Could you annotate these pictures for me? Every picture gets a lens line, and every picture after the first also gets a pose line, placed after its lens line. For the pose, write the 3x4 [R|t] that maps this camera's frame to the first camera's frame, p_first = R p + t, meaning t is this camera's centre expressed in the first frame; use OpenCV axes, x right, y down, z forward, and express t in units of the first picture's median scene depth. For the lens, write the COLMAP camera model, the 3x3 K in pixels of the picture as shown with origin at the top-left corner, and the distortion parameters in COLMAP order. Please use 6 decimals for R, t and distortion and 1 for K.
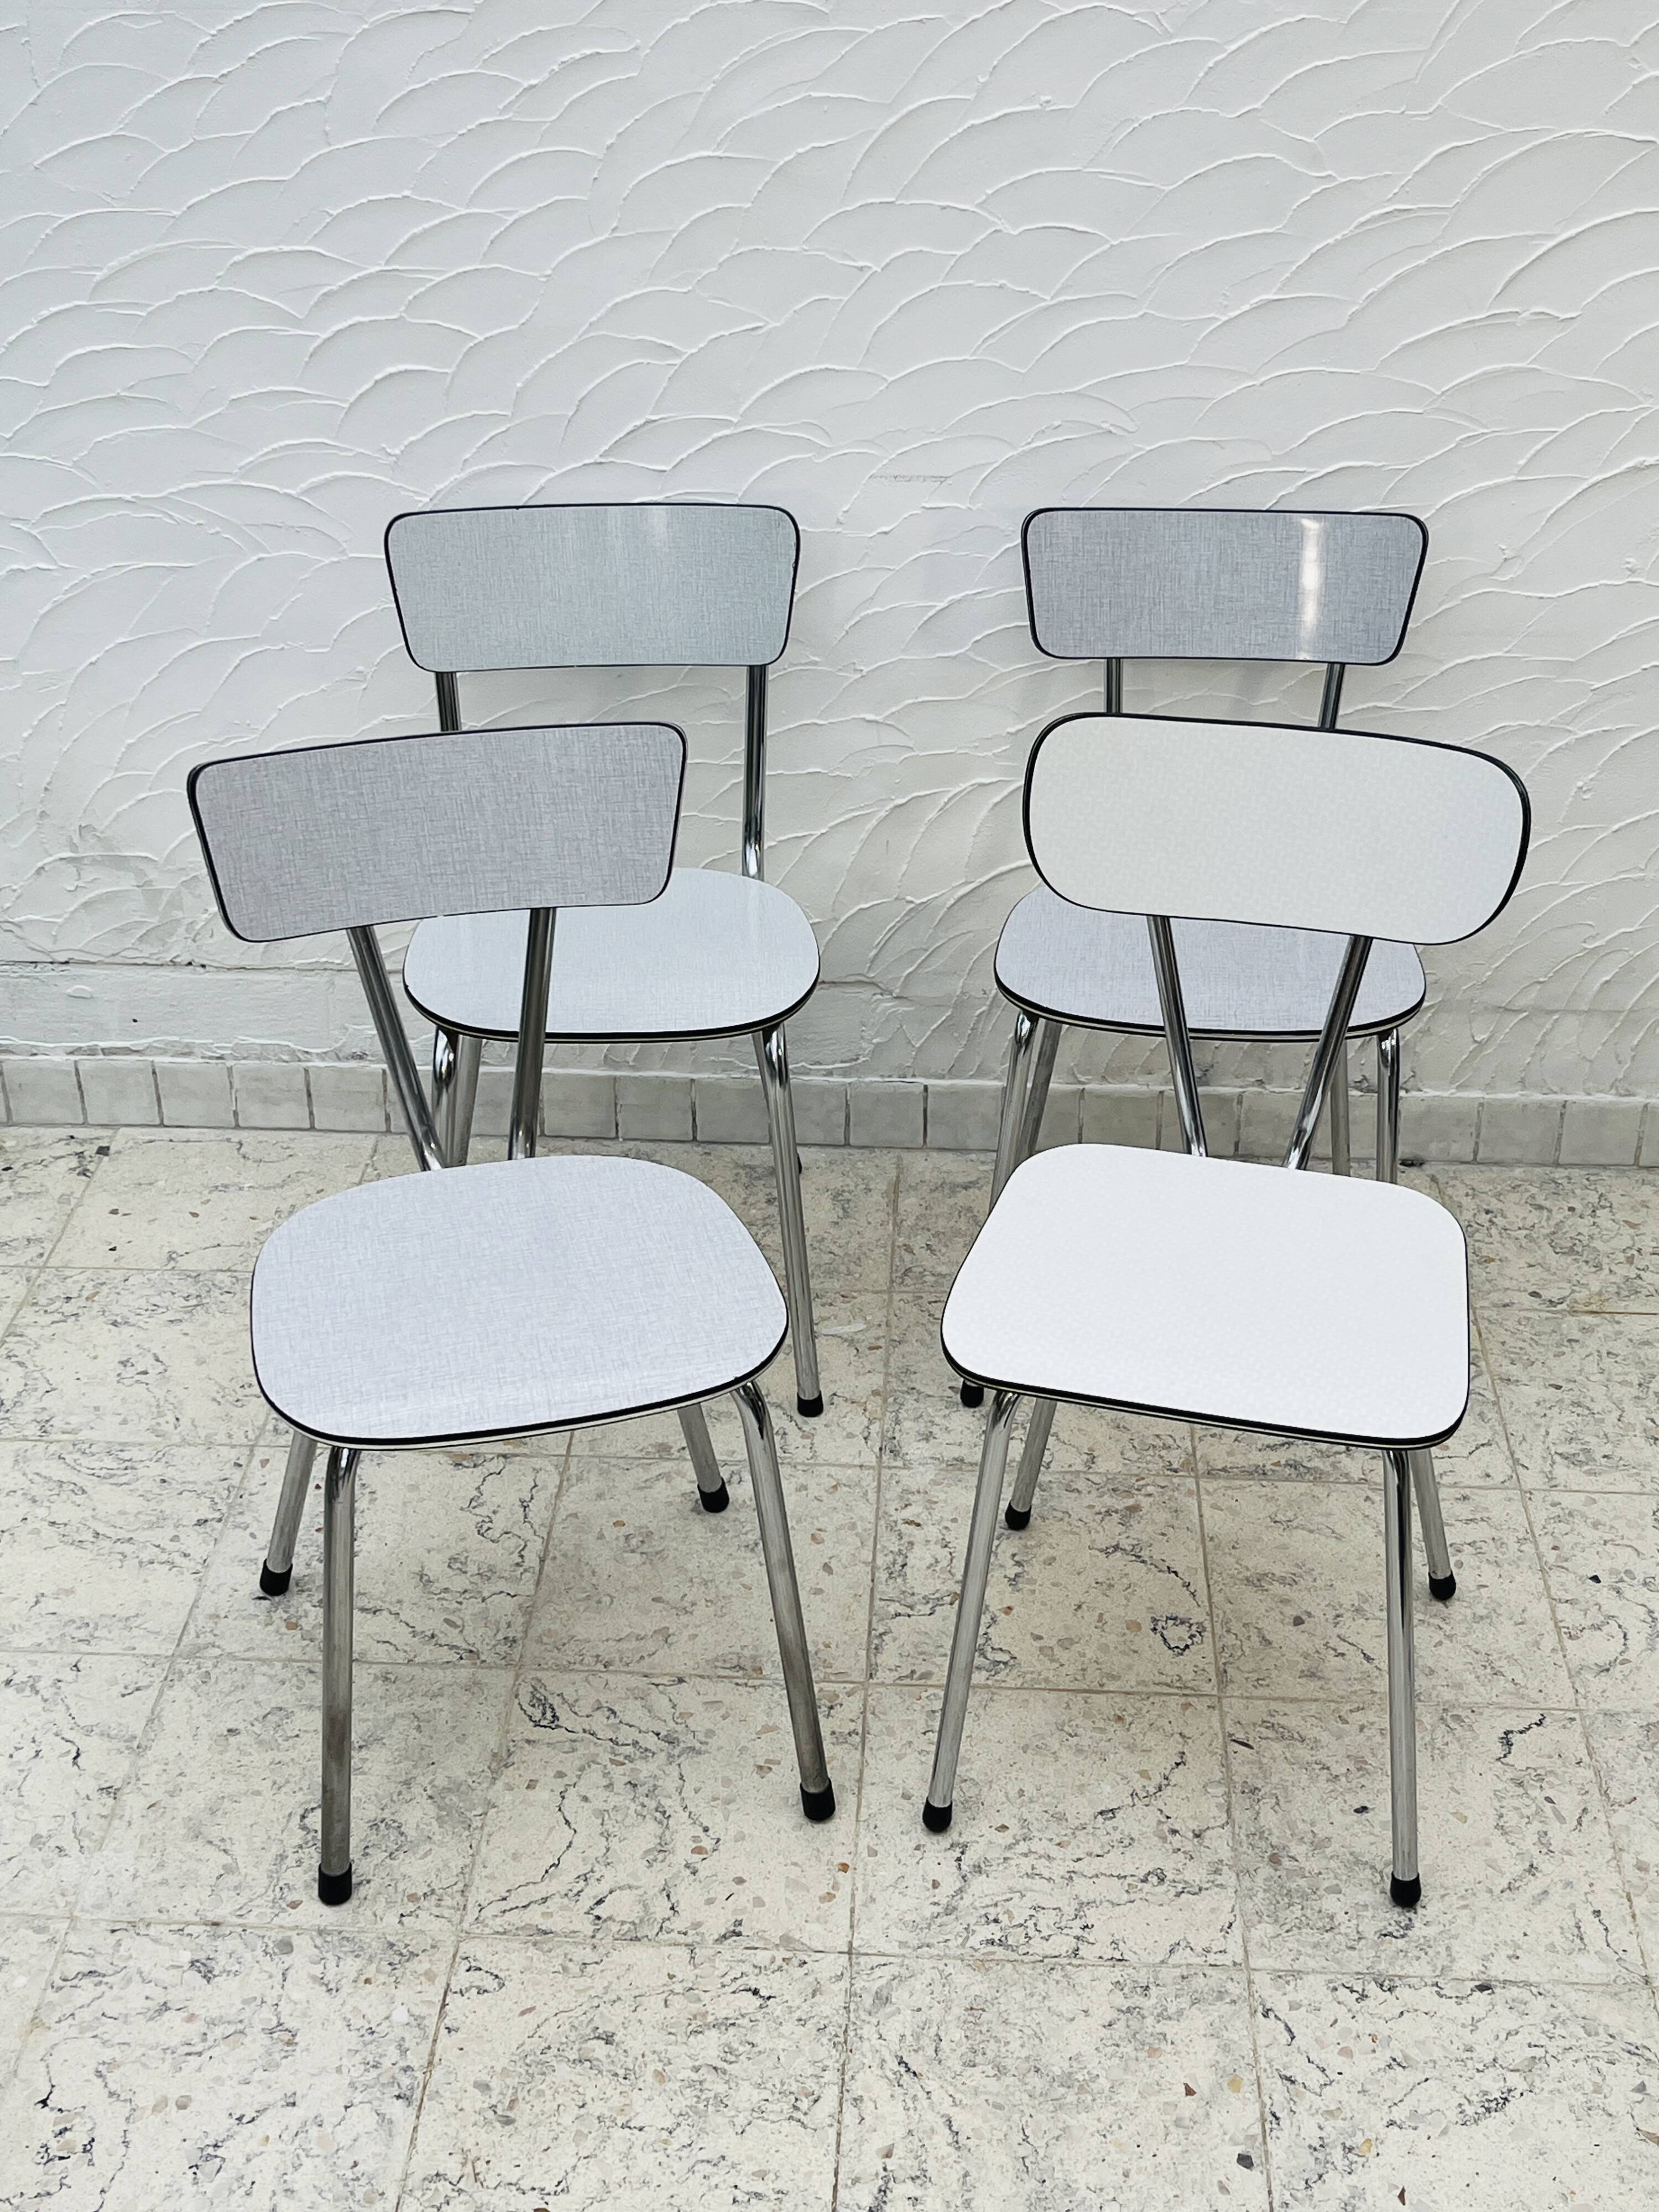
lens RADIAL K [[2826.5, 0, 751.6], [0, 2826.5, 1129.8], [0, 0, 1]] dist [0.010372, 0.000000]
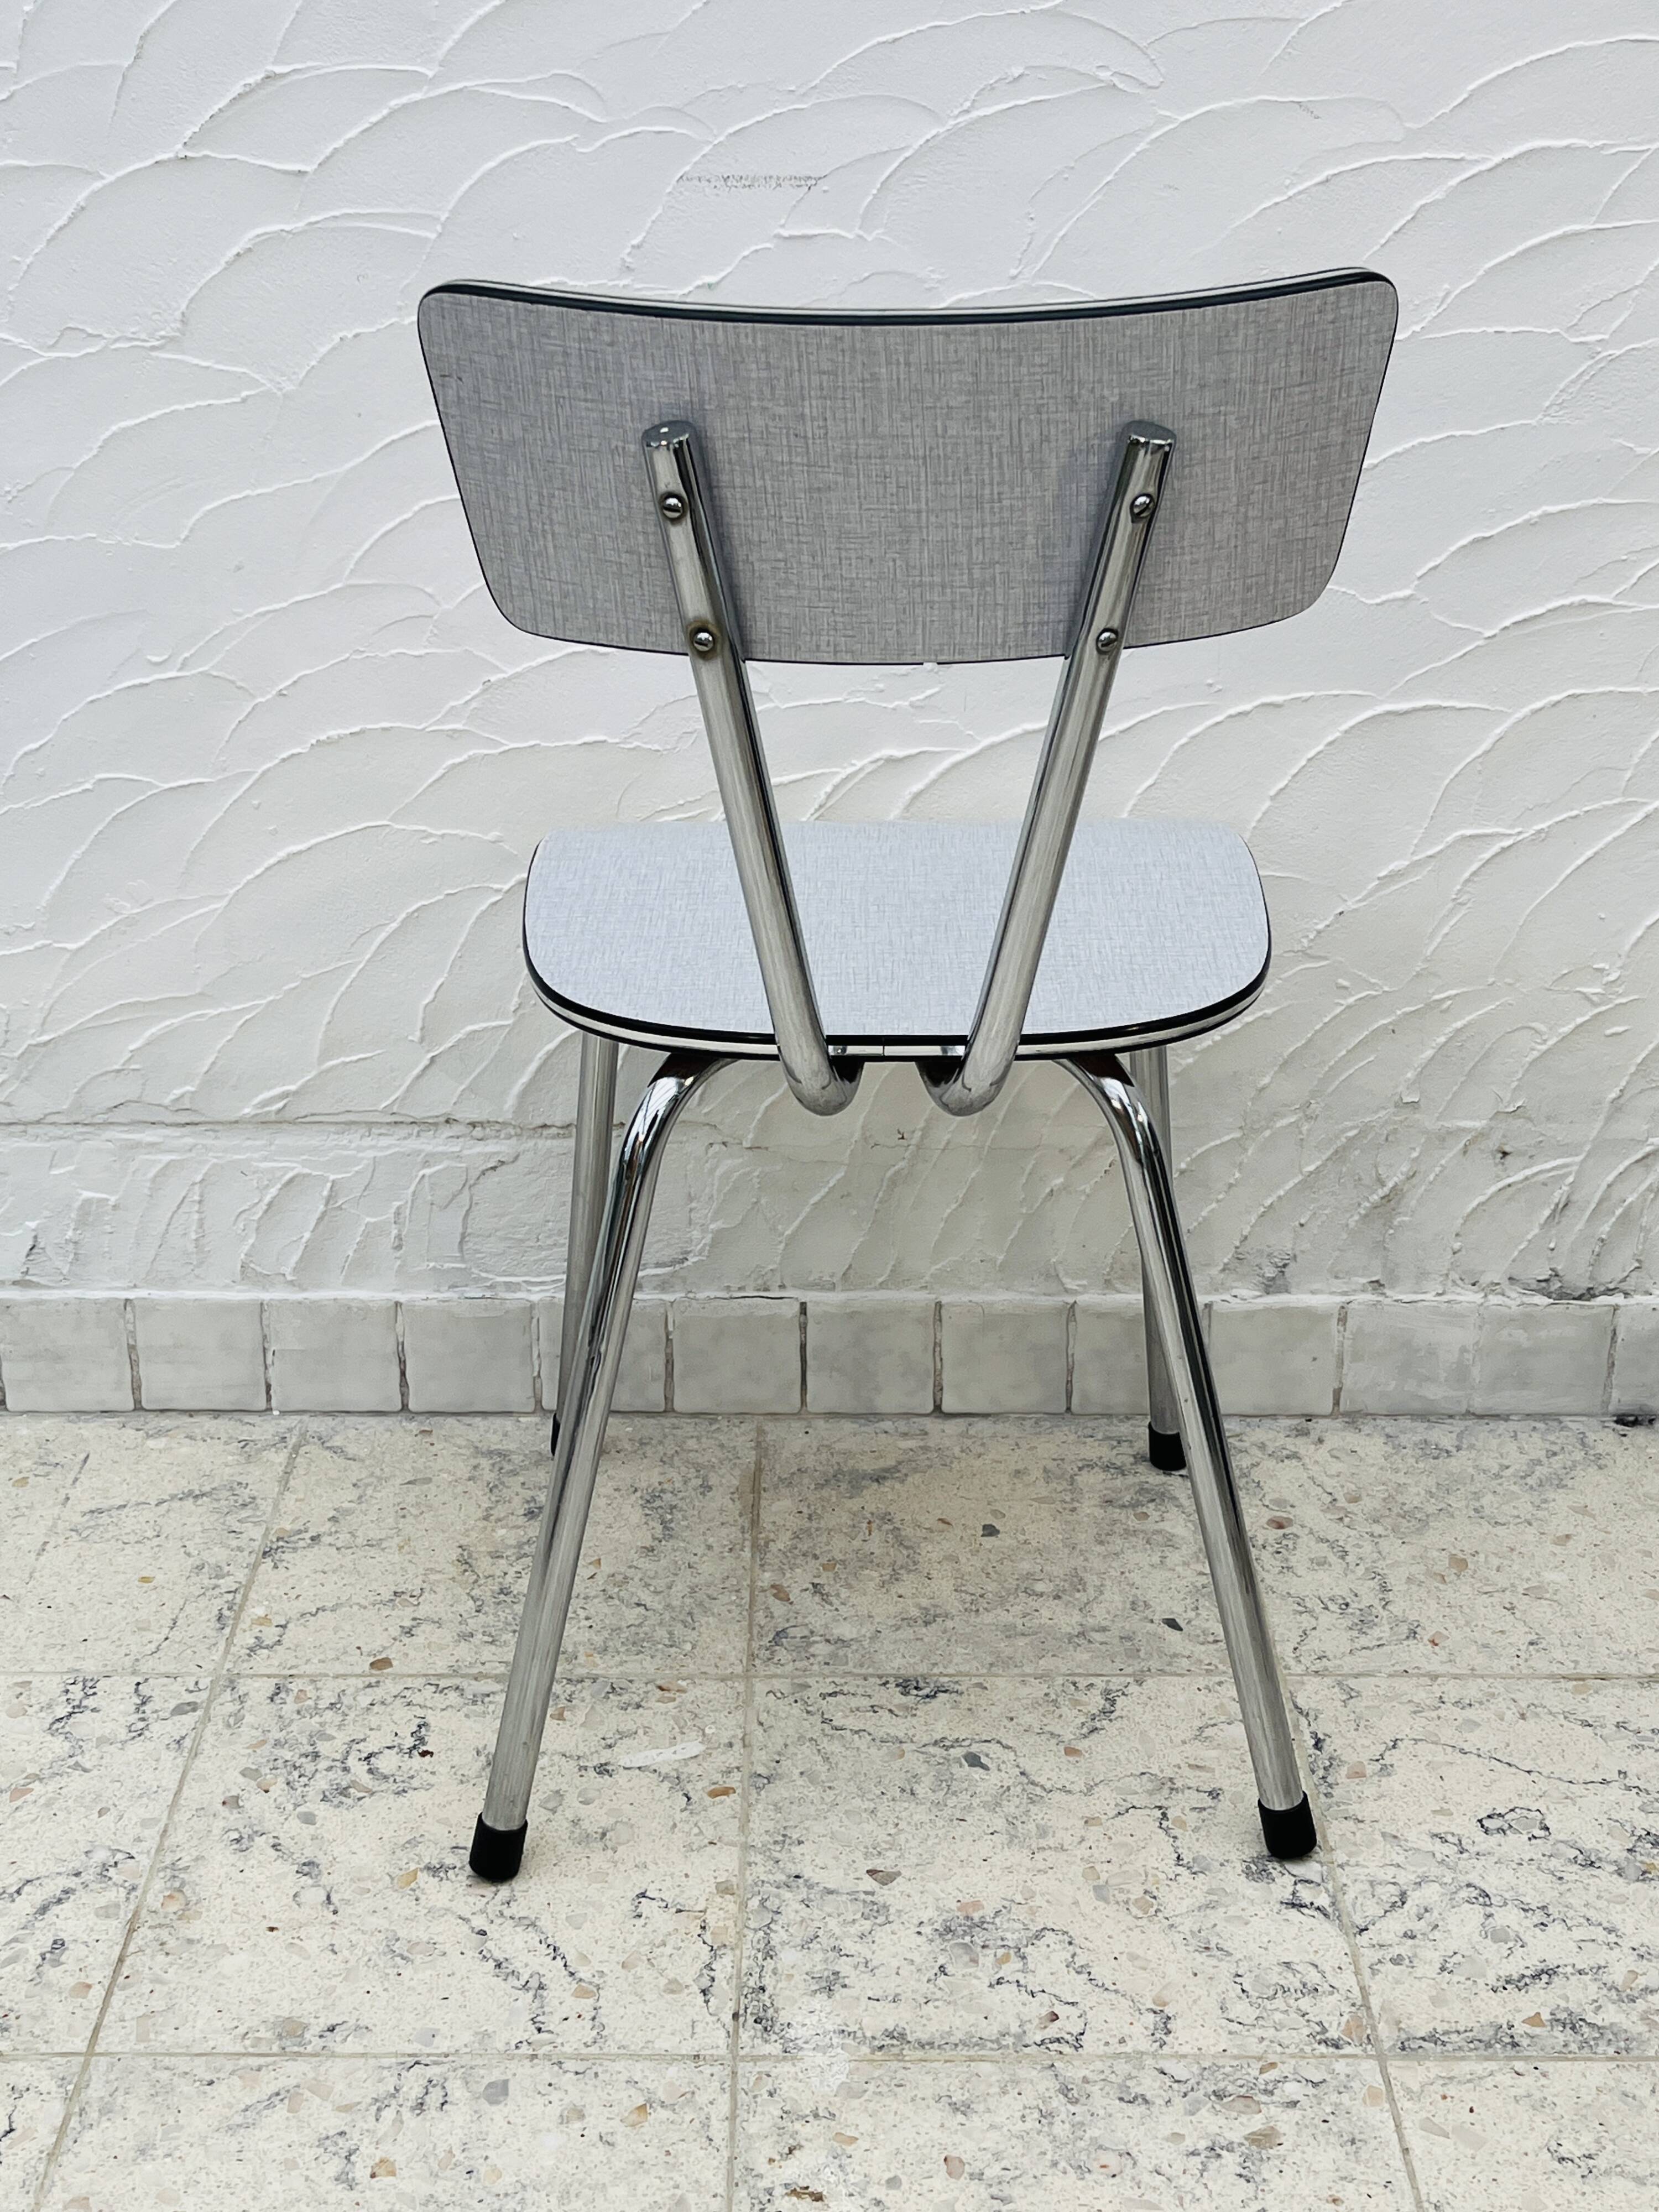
lens RADIAL K [[2826.5, 0, 802.0], [0, 2826.5, 1099.9], [0, 0, 1]] dist [0.010372, 0.000000]
pose [[0.997416, -0.015746, 0.070099, 0.025111], [0.024079, 0.992522, -0.119668, 0.013926], [-0.067691, 0.121046, 0.990336, 0.492202]]
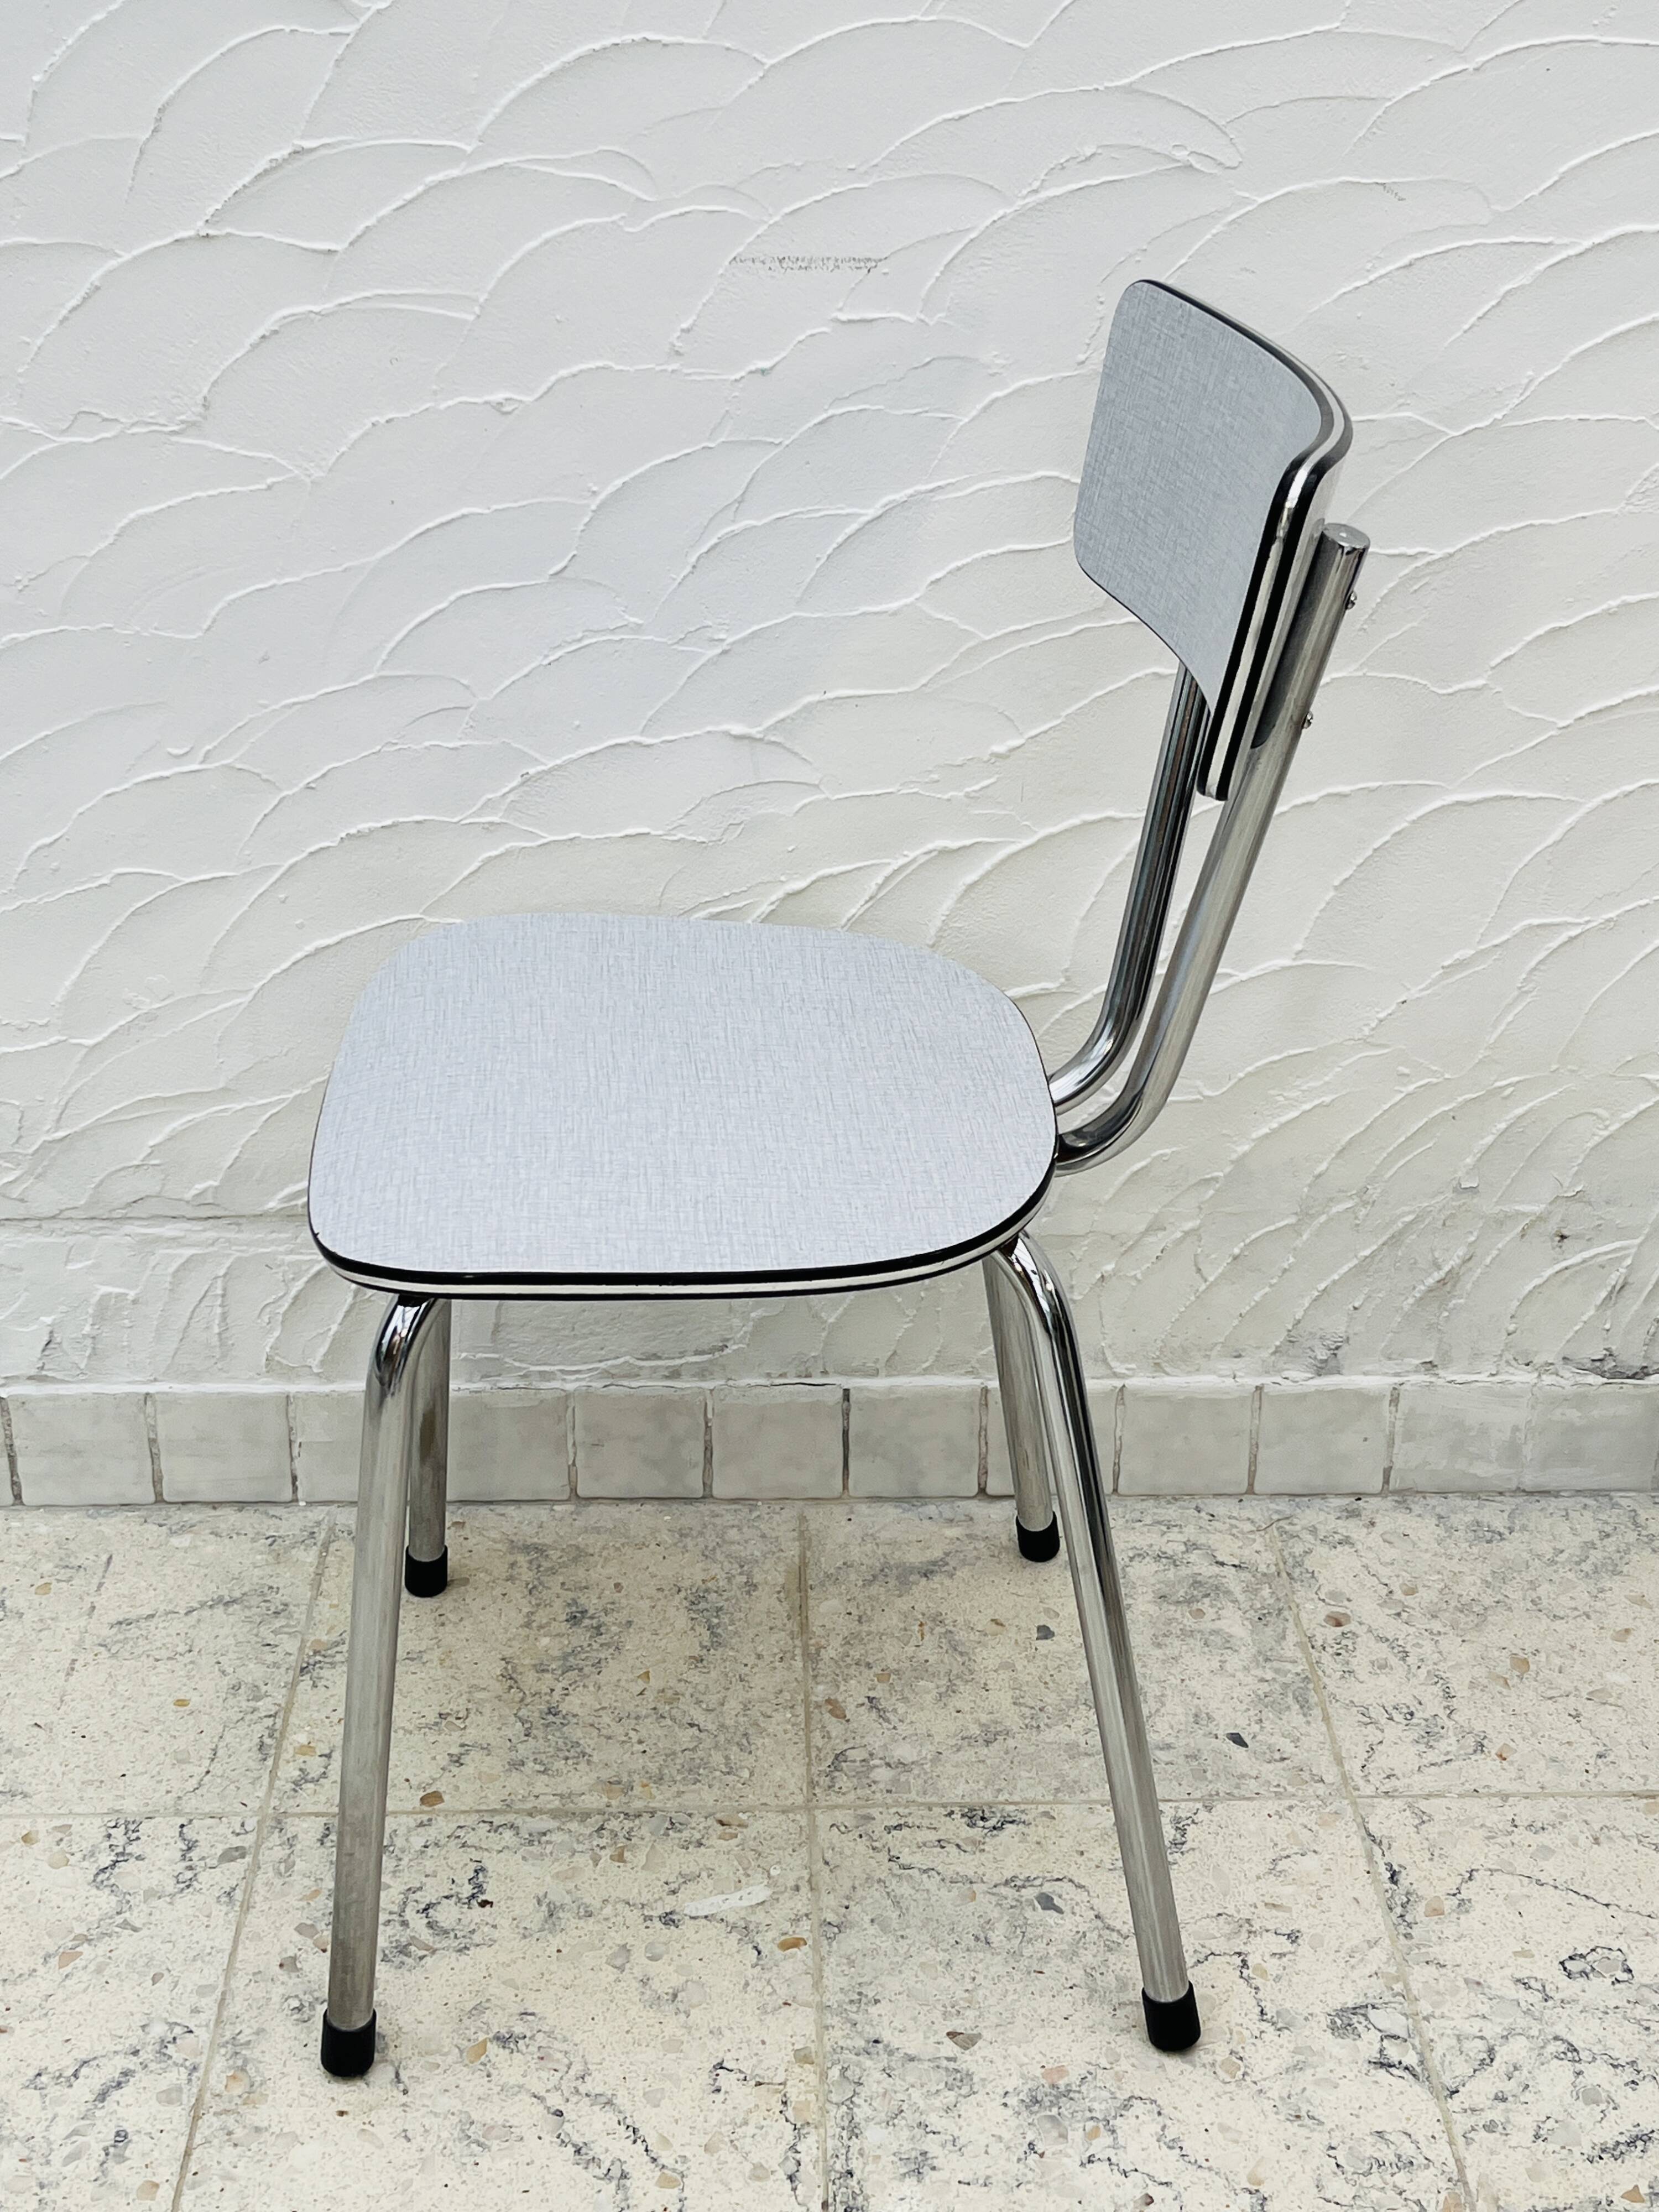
lens RADIAL K [[2826.5, 0, 829.2], [0, 2826.5, 1091.8], [0, 0, 1]] dist [0.010372, 0.000000]
pose [[0.994001, -0.026866, 0.106022, 0.000212], [0.033768, 0.997388, -0.063855, -0.045670], [-0.104029, 0.067052, 0.992311, 0.508710]]
